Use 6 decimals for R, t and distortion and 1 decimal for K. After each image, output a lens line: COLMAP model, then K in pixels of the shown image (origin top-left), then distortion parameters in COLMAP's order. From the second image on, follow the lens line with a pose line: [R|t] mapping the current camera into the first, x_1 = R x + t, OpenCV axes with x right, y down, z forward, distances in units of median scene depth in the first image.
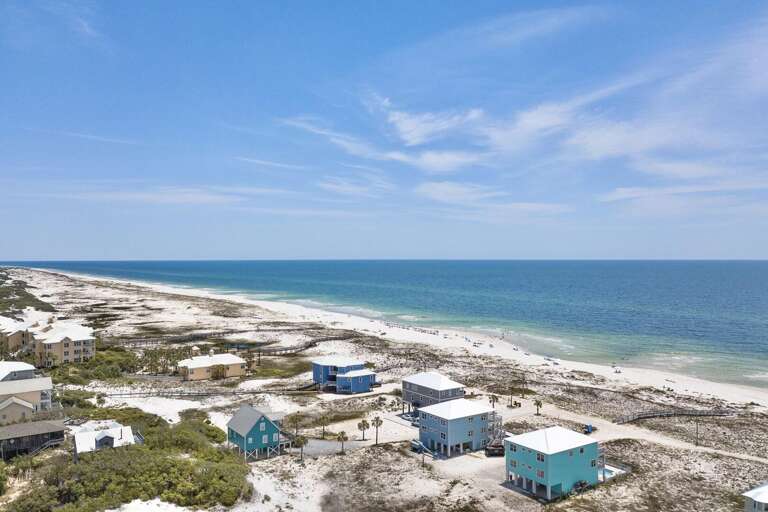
lens RADIAL K [[586.1, 0, 356.4], [0, 586.1, 255.5], [0, 0, 1]] dist [0.003177, 0.002309]
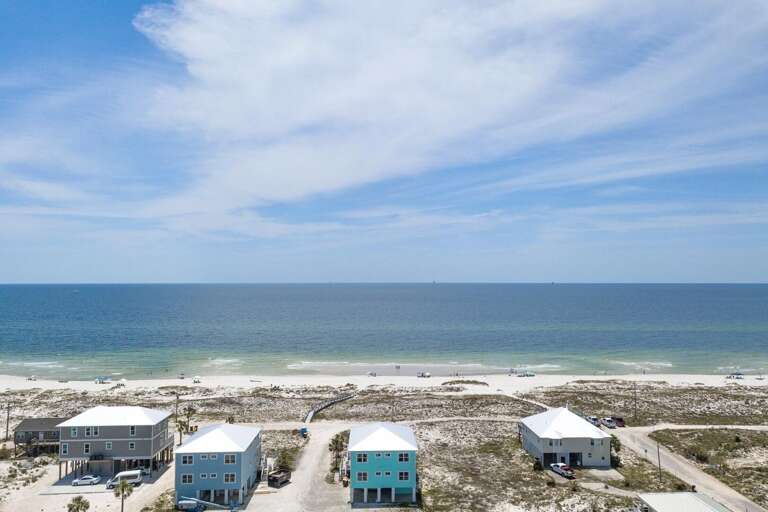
lens RADIAL K [[601.8, 0, 384.3], [0, 601.8, 278.8], [0, 0, 1]] dist [0.007180, 0.003587]
pose [[0.516857, 0.003347, 0.856065, -0.342703], [-0.002989, 0.999993, -0.002105, 0.059576], [-0.856067, -0.001471, 0.516864, 0.412696]]
